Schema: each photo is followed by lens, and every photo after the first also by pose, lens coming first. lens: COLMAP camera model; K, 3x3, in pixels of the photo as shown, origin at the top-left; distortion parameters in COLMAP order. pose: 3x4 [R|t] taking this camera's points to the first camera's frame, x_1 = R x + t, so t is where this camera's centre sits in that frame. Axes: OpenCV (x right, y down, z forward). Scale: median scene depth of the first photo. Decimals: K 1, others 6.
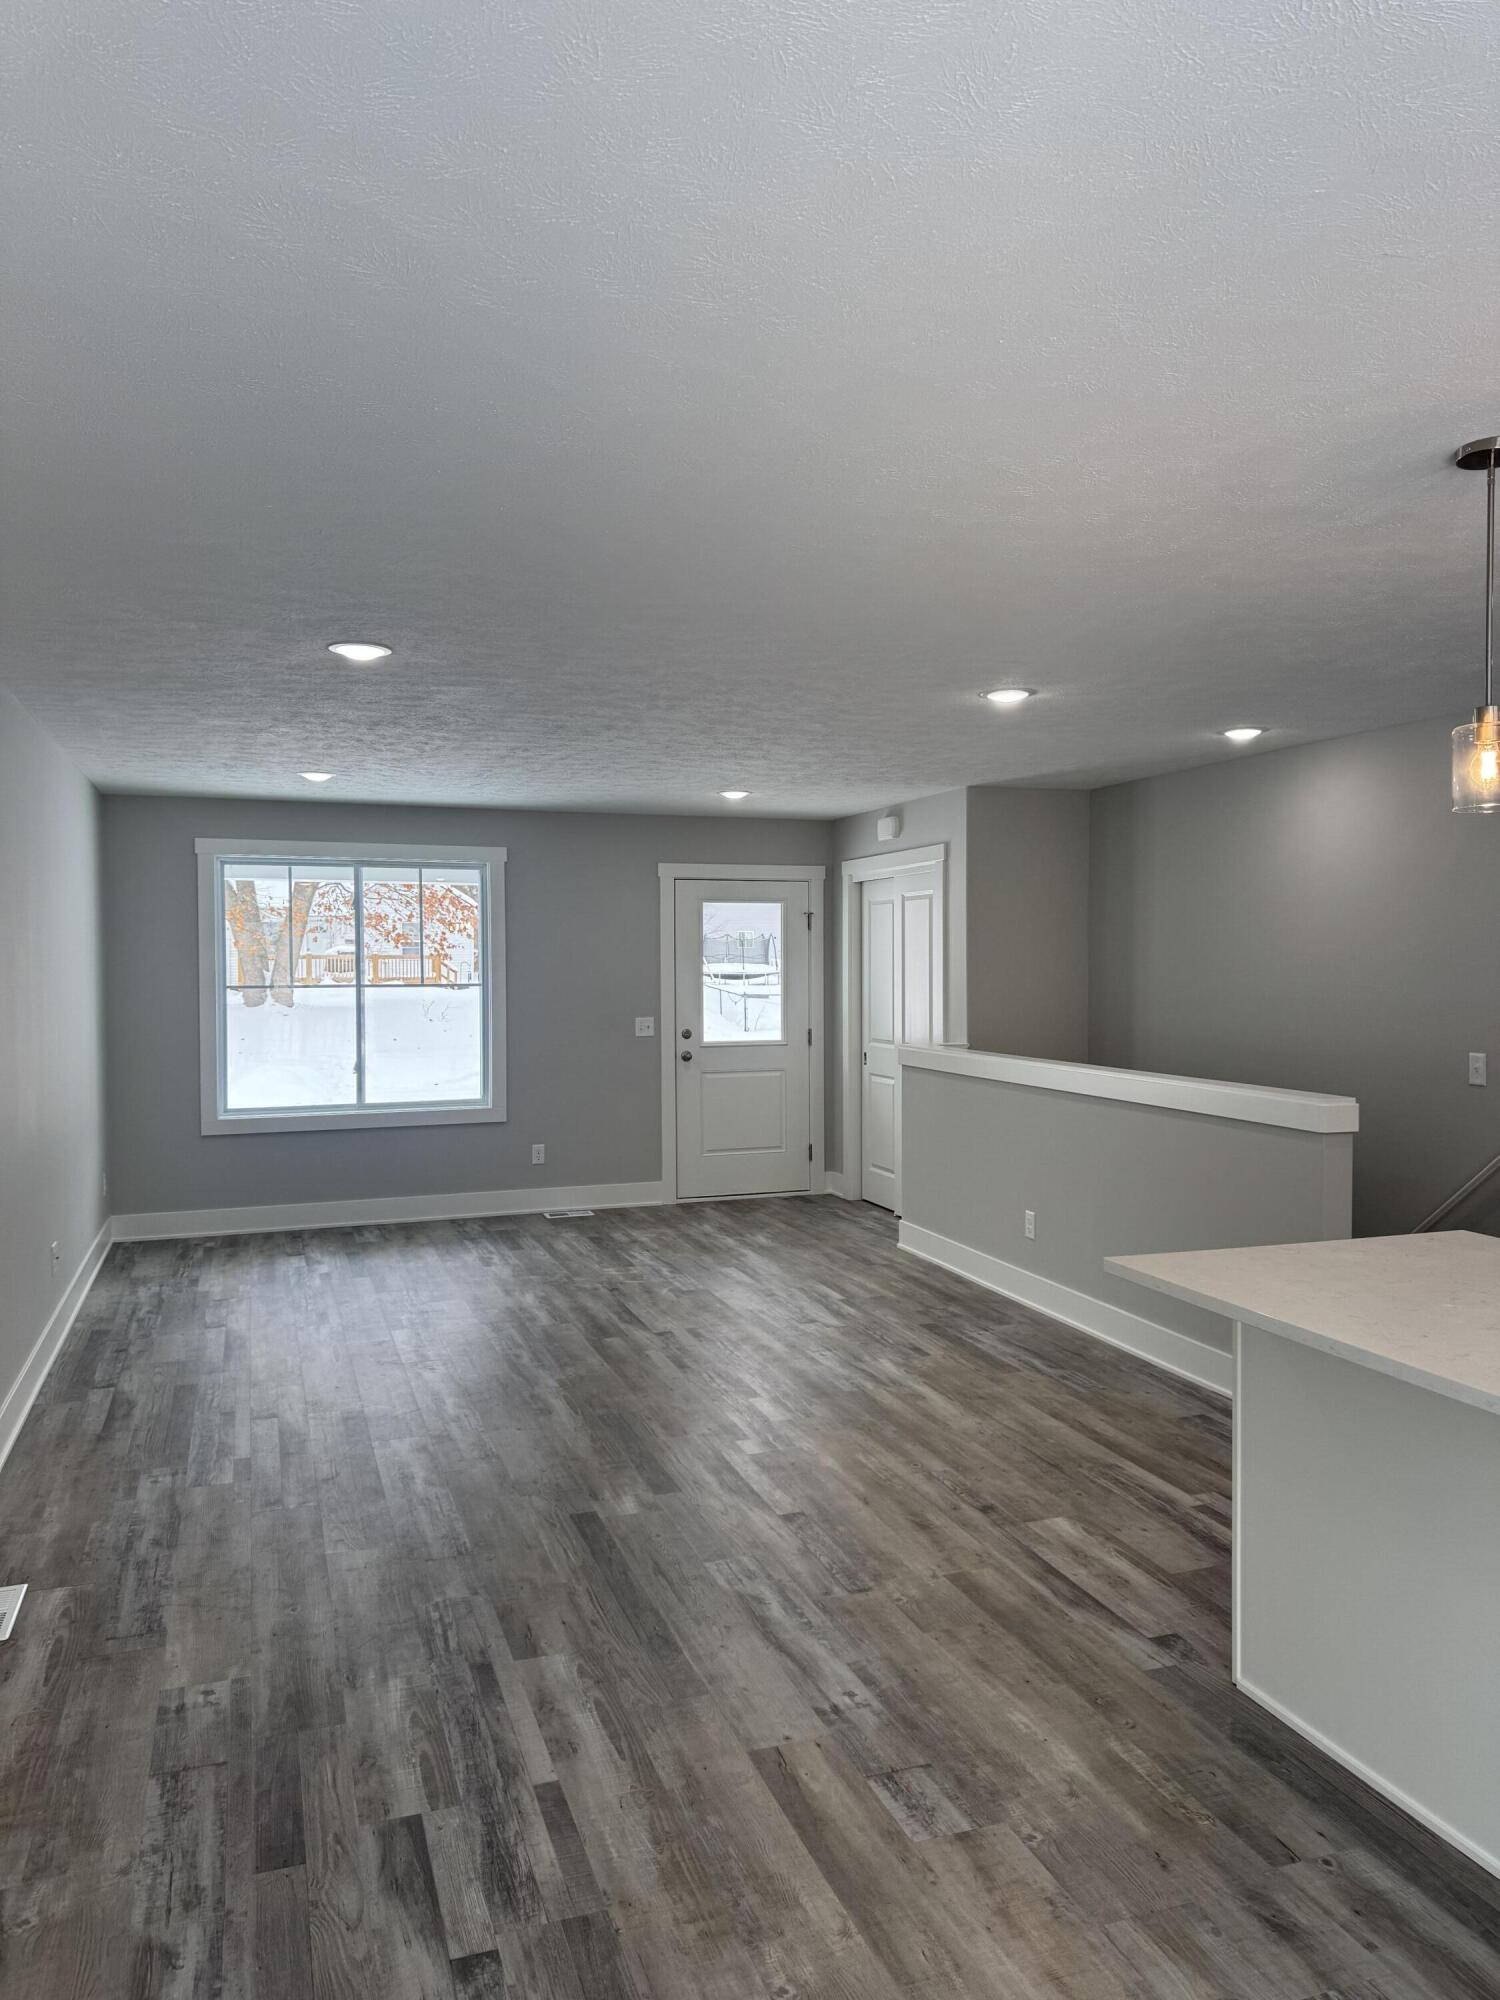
lens RADIAL K [[1462.3, 0, 739.4], [0, 1462.3, 999.4], [0, 0, 1]] dist [0.051761, -0.027282]
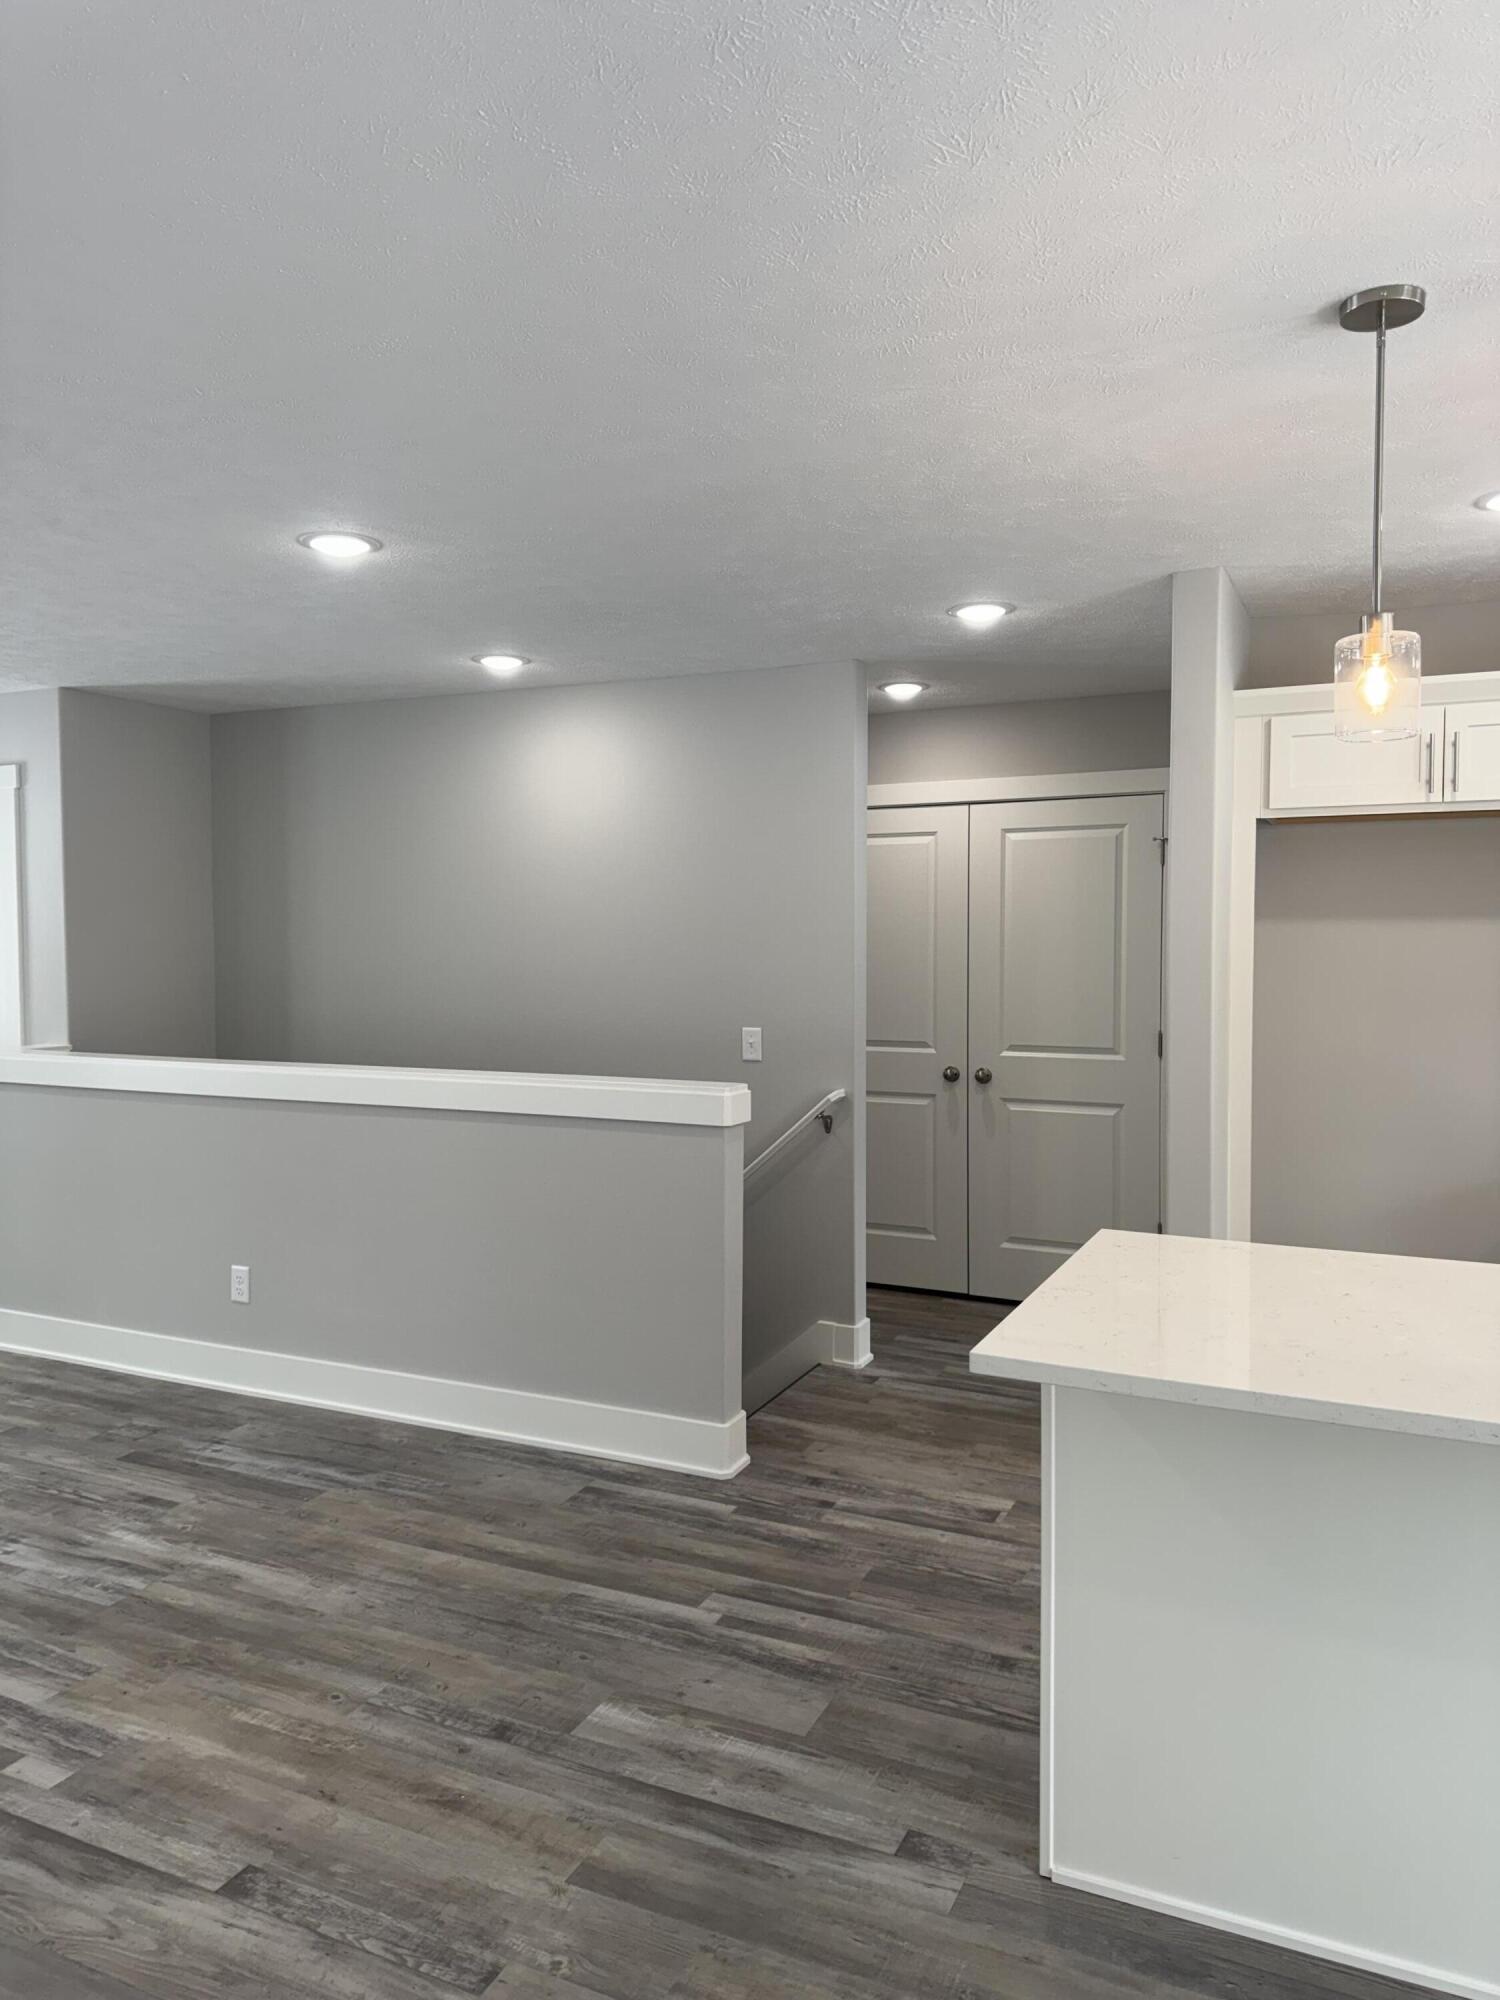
lens RADIAL K [[1462.3, 0, 739.4], [0, 1462.3, 999.4], [0, 0, 1]] dist [0.051761, -0.027282]
pose [[0.704416, -0.036399, 0.708853, -0.195657], [0.025292, 0.999337, 0.026181, -0.005388], [-0.709336, -0.000514, 0.704870, 0.383461]]
